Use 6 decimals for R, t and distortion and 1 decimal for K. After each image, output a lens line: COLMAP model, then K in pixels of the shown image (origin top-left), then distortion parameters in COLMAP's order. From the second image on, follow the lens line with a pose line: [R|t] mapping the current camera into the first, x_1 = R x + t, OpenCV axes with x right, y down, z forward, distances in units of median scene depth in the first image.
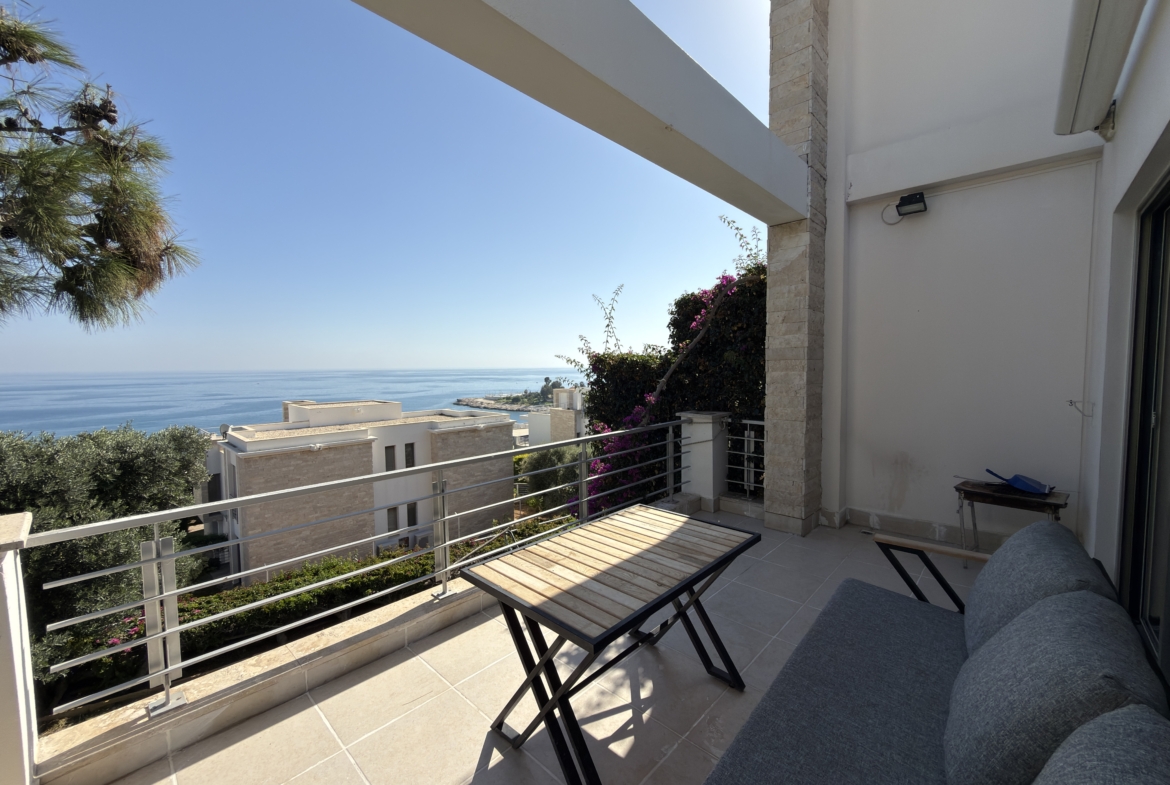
lens RADIAL K [[465.5, 0, 590.7], [0, 465.5, 392.7], [0, 0, 1]] dist [-0.001513, -0.000036]
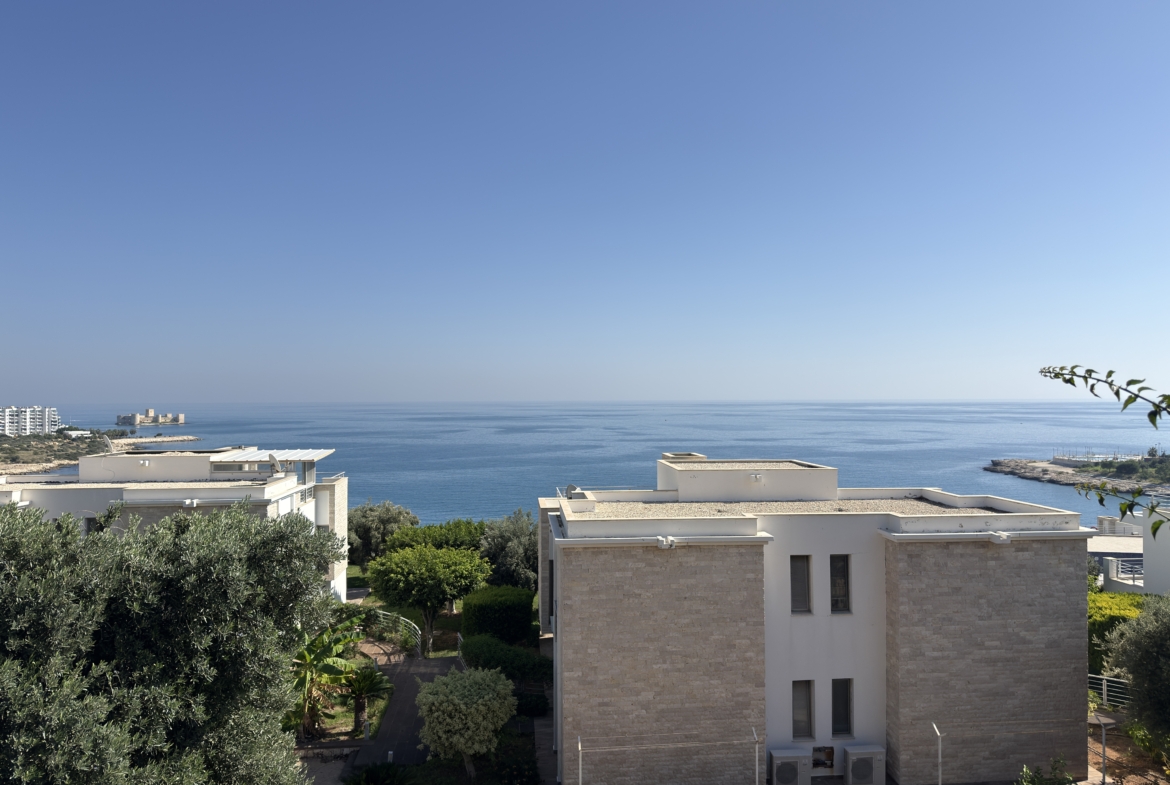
lens RADIAL K [[819.6, 0, 589.8], [0, 819.6, 388.9], [0, 0, 1]] dist [0.058850, -0.062424]
pose [[0.739910, -0.001255, -0.672704, 0.004697], [-0.042376, 0.997925, -0.048472, -0.014002], [0.671370, 0.064372, 0.738322, 0.180802]]
